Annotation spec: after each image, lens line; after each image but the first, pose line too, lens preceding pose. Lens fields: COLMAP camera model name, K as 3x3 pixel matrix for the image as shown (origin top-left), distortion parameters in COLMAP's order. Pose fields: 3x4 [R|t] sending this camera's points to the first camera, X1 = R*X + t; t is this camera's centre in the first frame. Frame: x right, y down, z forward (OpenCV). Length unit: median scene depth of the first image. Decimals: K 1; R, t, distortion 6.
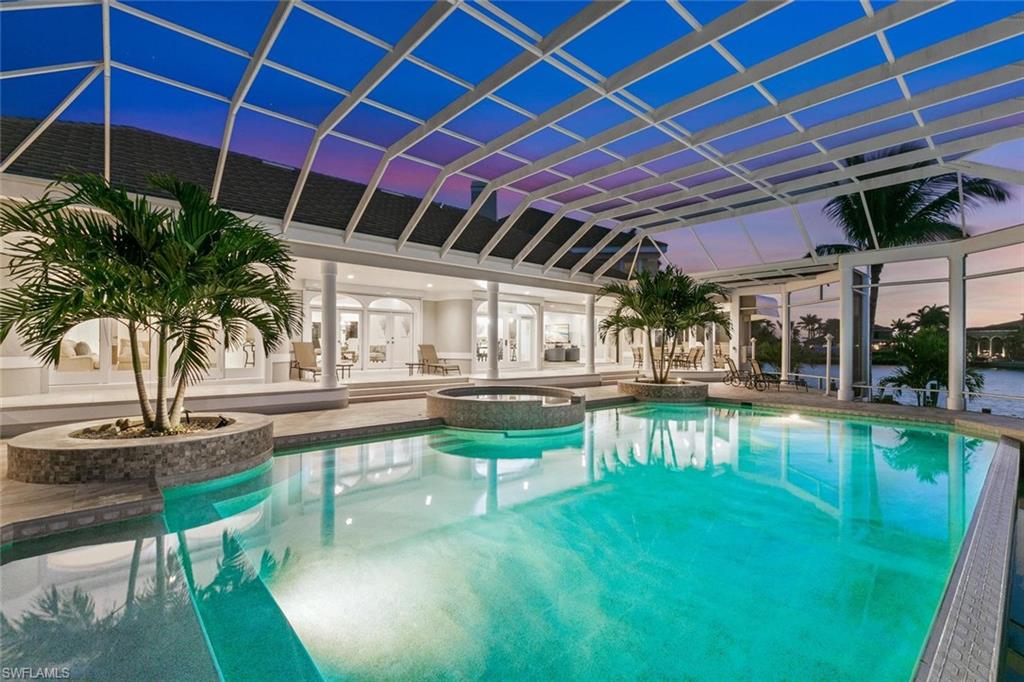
lens RADIAL K [[472.6, 0, 506.3], [0, 472.6, 335.7], [0, 0, 1]] dist [0.005808, 0.000972]
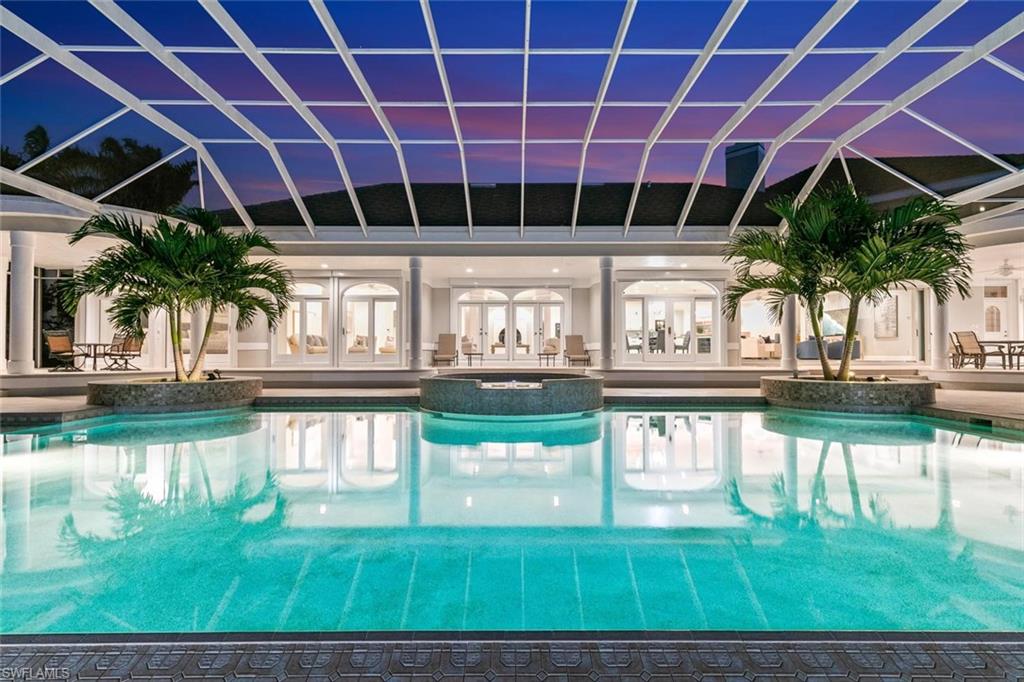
lens RADIAL K [[472.6, 0, 513.2], [0, 472.6, 347.0], [0, 0, 1]] dist [0.005808, 0.000972]
pose [[0.750315, -0.014286, -0.660926, 0.393587], [0.018199, 0.999834, -0.000950, 0.045398], [0.660830, -0.011315, 0.750450, 0.235558]]
